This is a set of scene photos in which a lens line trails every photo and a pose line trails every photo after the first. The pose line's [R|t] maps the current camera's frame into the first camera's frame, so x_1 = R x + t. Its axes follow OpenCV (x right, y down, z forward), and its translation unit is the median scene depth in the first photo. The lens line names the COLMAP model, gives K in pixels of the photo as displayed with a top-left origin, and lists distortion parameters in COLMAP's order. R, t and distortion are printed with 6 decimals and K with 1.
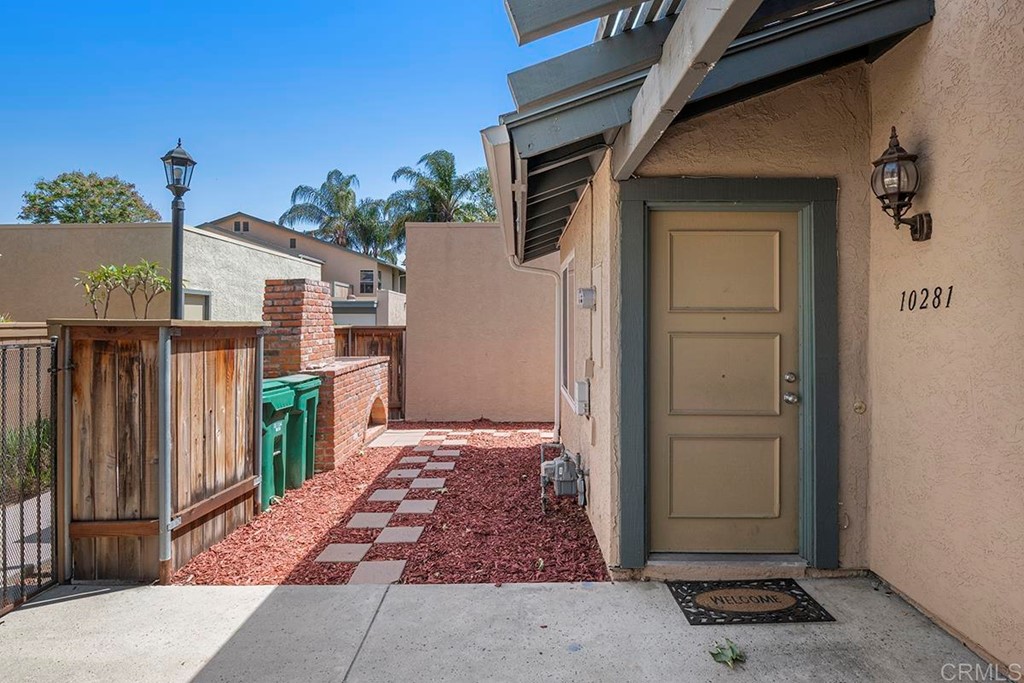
lens RADIAL K [[578.6, 0, 521.7], [0, 578.6, 322.2], [0, 0, 1]] dist [-0.018169, -0.003335]
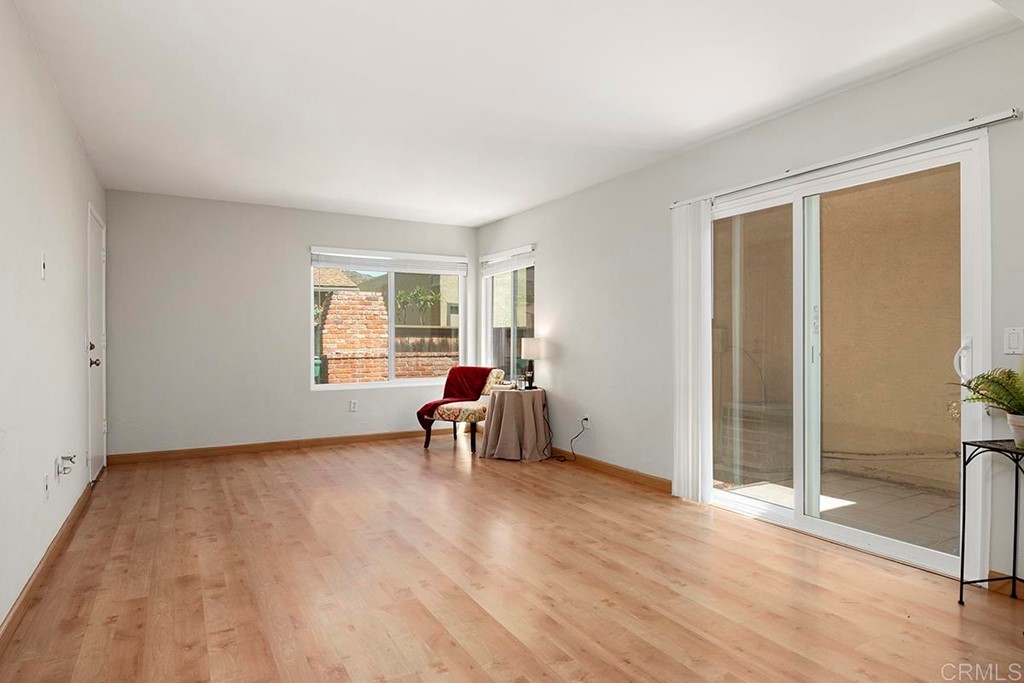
lens RADIAL K [[590.8, 0, 512.0], [0, 590.8, 341.5], [0, 0, 1]] dist [-0.008283, -0.013638]
pose [[0.493552, 0.005607, -0.869698, 1.685989], [0.001491, 0.999972, 0.007294, 0.059895], [0.869715, -0.004897, 0.493530, 0.972816]]
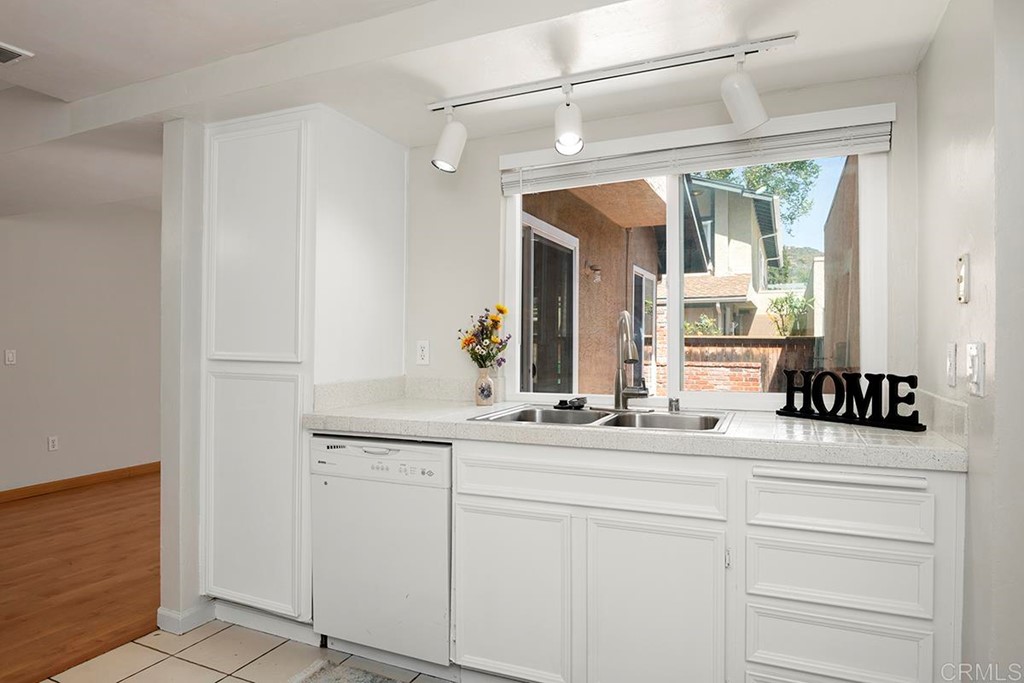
lens RADIAL K [[590.8, 0, 512.0], [0, 590.8, 341.5], [0, 0, 1]] dist [-0.008283, -0.013638]
pose [[-0.430161, -0.002088, -0.902750, 2.004992], [0.002980, 0.999989, -0.003733, 0.041518], [0.902747, -0.004296, -0.430150, 2.149348]]
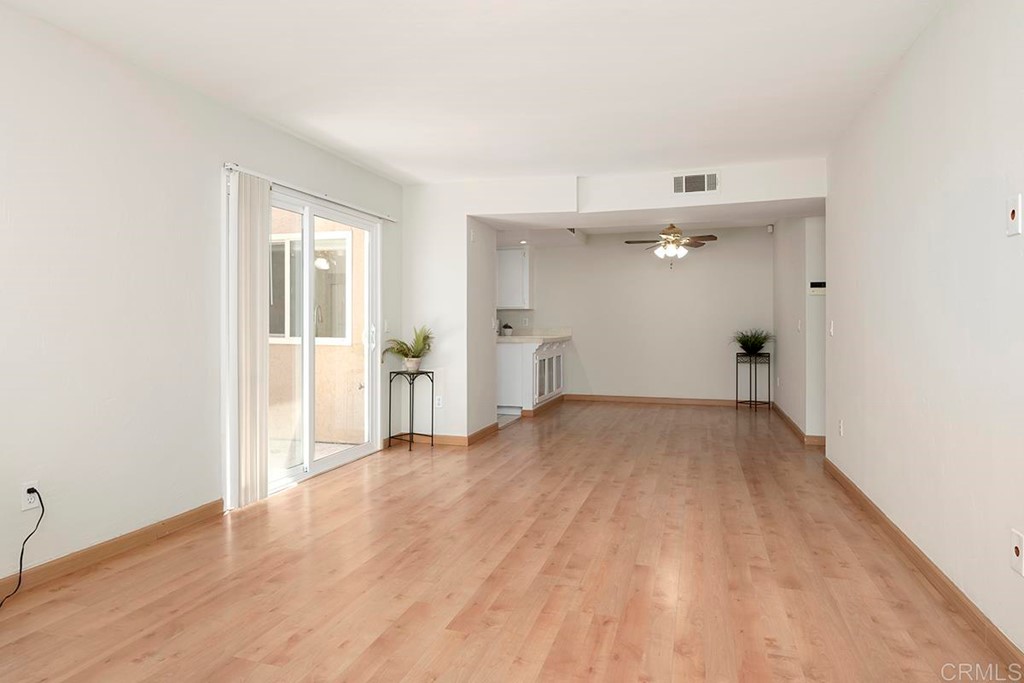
lens RADIAL K [[578.6, 0, 521.7], [0, 578.6, 322.2], [0, 0, 1]] dist [-0.018169, -0.003335]
pose [[0.293889, 0.006473, 0.955818, 0.246270], [-0.002086, 0.999979, -0.006131, 0.063406], [-0.955837, -0.000192, 0.293897, 1.073424]]
